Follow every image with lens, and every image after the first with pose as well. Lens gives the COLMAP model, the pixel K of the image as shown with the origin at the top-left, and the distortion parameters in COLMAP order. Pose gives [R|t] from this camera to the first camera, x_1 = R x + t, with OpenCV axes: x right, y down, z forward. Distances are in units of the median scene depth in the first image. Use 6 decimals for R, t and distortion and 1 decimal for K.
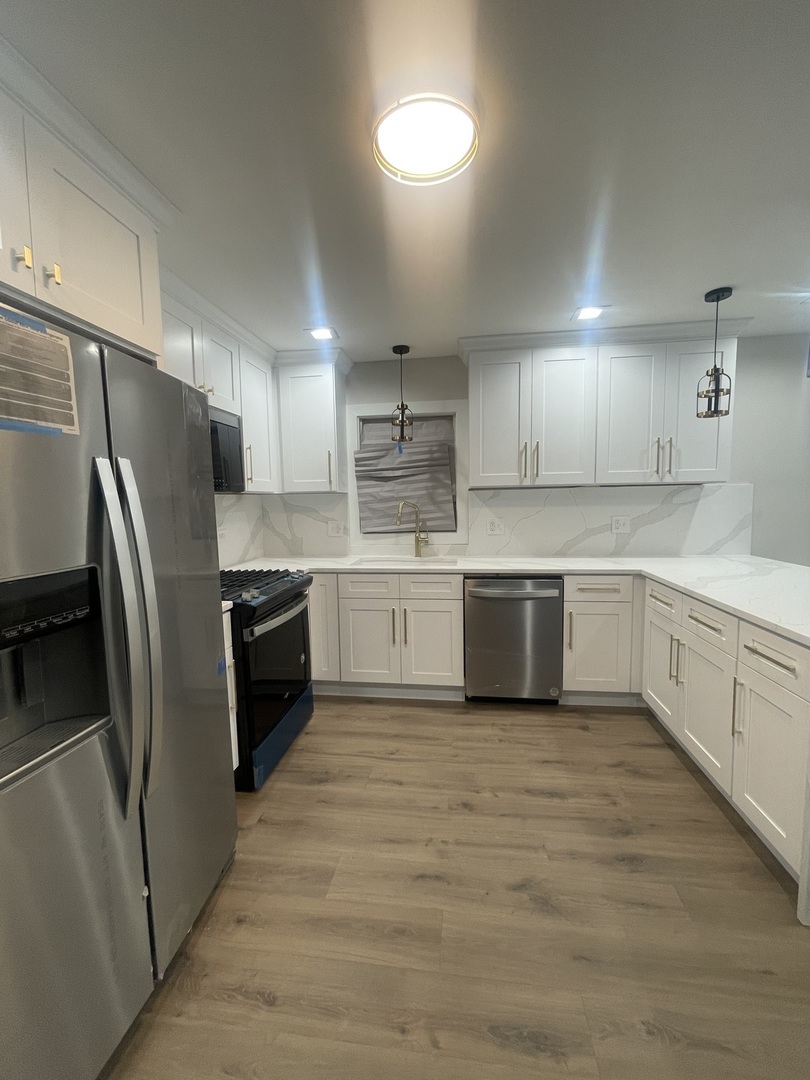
lens RADIAL K [[431.3, 0, 405.0], [0, 431.3, 540.0], [0, 0, 1]] dist [-0.009644, 0.004636]
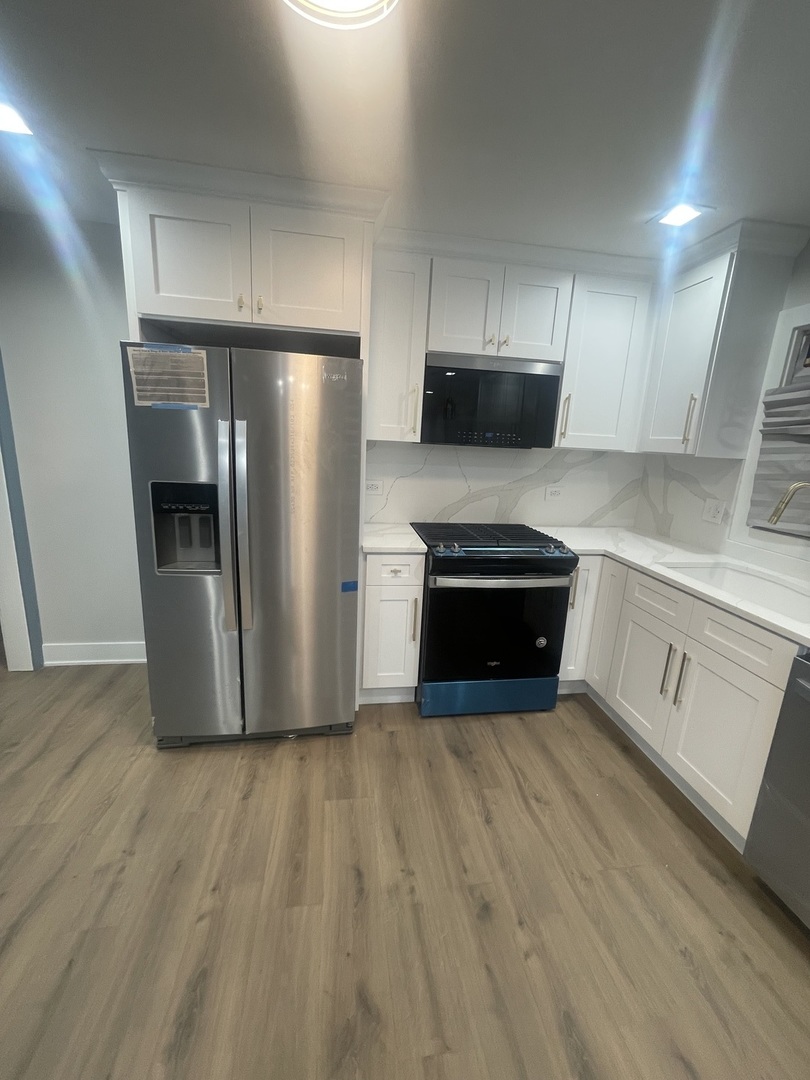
lens RADIAL K [[431.3, 0, 405.0], [0, 431.3, 540.0], [0, 0, 1]] dist [-0.009644, 0.004636]
pose [[0.294817, 0.249682, -0.922357, 0.550857], [-0.143767, 0.965862, 0.215506, -0.096730], [0.944677, 0.069069, 0.320648, 0.549504]]
